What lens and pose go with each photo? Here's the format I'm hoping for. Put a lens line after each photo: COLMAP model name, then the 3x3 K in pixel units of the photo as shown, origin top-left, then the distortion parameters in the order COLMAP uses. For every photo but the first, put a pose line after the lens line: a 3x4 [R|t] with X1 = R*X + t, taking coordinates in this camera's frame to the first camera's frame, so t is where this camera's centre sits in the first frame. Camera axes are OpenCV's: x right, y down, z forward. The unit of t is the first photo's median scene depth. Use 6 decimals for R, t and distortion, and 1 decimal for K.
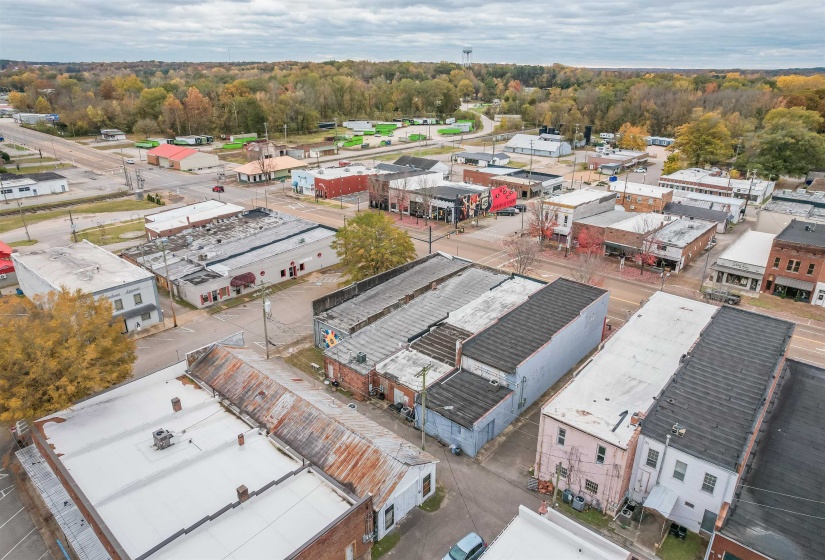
lens RADIAL K [[532.1, 0, 417.7], [0, 532.1, 280.4], [0, 0, 1]] dist [-0.032827, 0.005319]
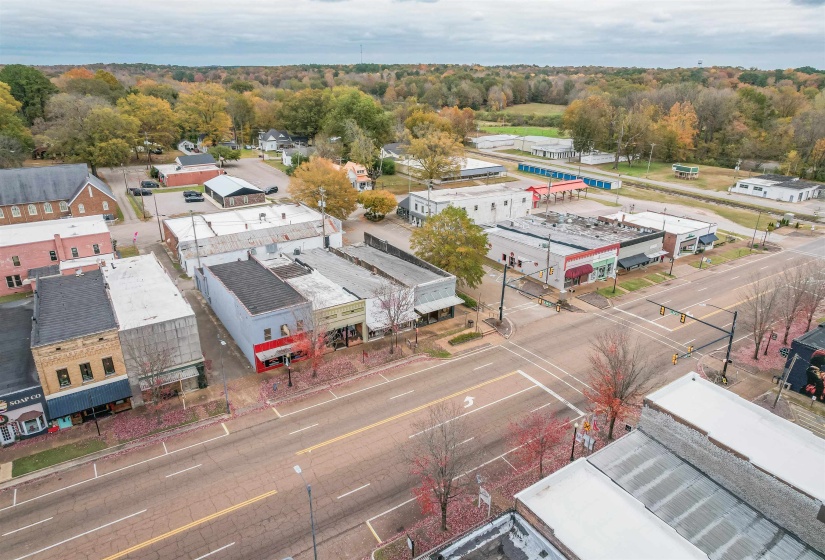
lens RADIAL K [[532.1, 0, 415.2], [0, 532.1, 275.2], [0, 0, 1]] dist [-0.032827, 0.005319]
pose [[-0.285981, 0.332424, -0.898726, 0.772322], [-0.370730, 0.826477, 0.423669, -0.370384], [0.883614, 0.454346, -0.113117, 0.976187]]
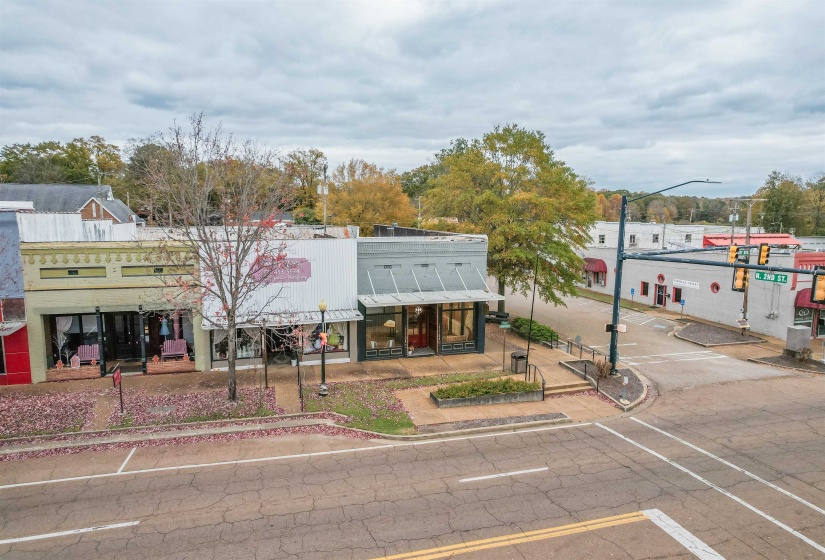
lens RADIAL K [[532.1, 0, 413.8], [0, 532.1, 283.8], [0, 0, 1]] dist [-0.032827, 0.005319]
pose [[-0.549030, 0.099902, -0.829810, 0.317317], [-0.322851, 0.890421, 0.320808, -0.113730], [0.770930, 0.444038, -0.456615, 1.059263]]
